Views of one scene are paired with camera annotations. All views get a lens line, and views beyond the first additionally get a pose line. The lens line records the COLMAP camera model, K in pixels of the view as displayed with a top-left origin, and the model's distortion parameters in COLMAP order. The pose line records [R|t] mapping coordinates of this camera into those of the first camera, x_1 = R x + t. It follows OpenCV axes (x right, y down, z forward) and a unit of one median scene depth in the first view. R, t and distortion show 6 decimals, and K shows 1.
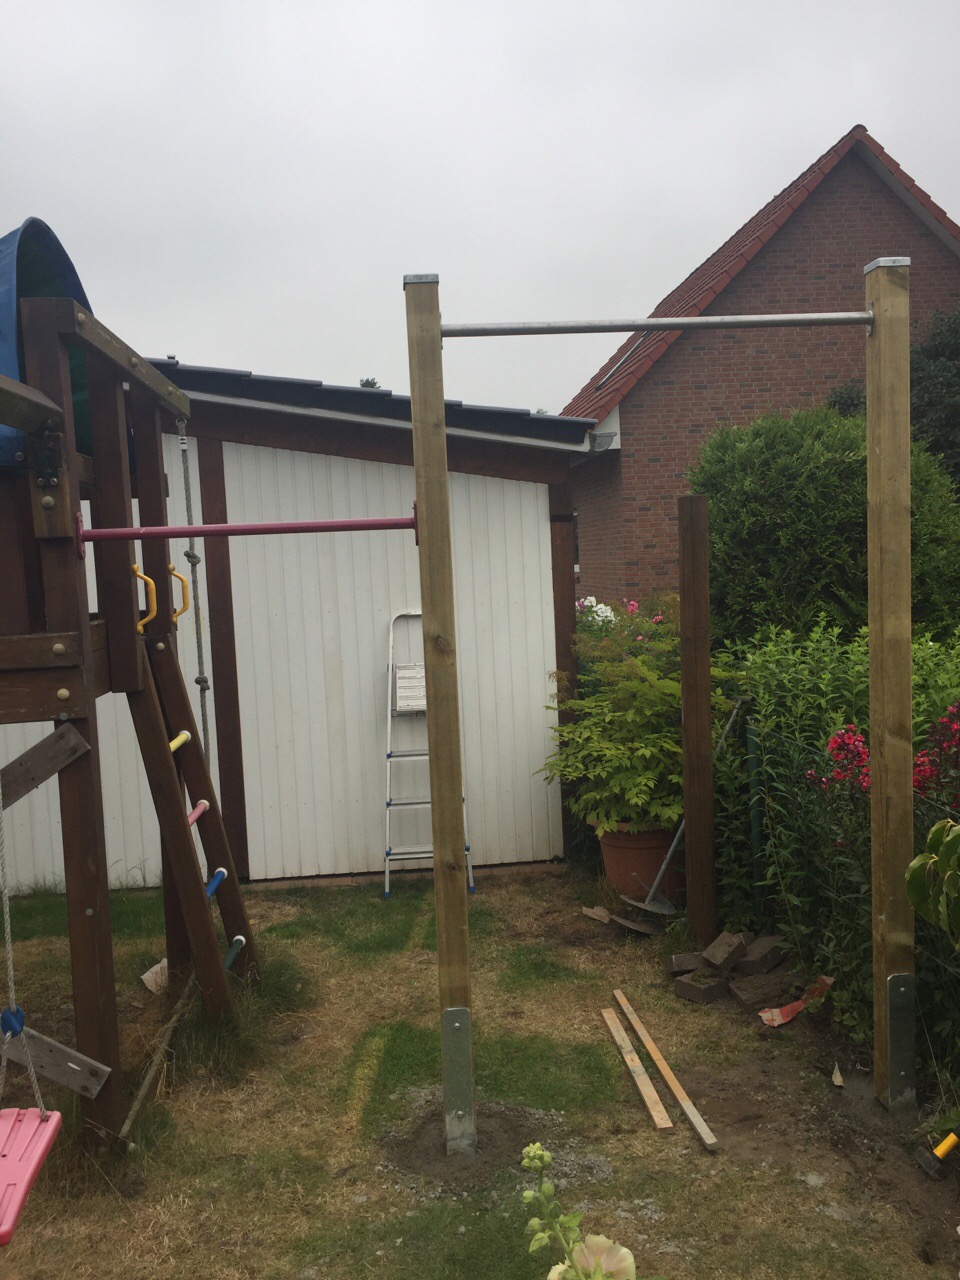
lens RADIAL K [[1084.3, 0, 472.3], [0, 1084.3, 649.7], [0, 0, 1]] dist [0.052515, -0.068319]
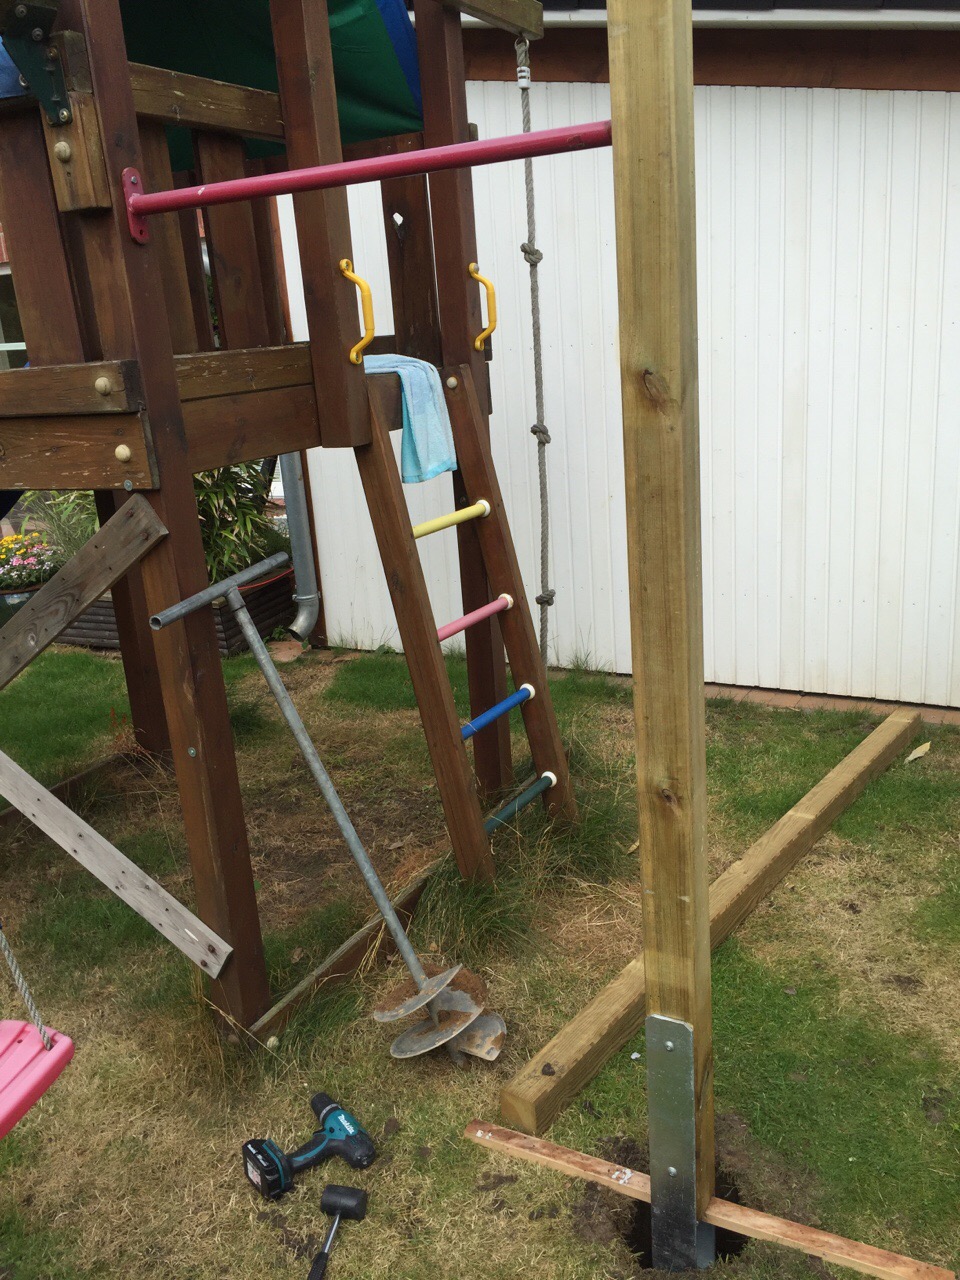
lens RADIAL K [[1084.3, 0, 477.7], [0, 1084.3, 640.2], [0, 0, 1]] dist [0.052515, -0.068319]
pose [[0.836167, 0.138670, -0.530656, 0.152472], [-0.012119, 0.971946, 0.234890, -0.006984], [0.548341, -0.189976, 0.814390, 0.413810]]
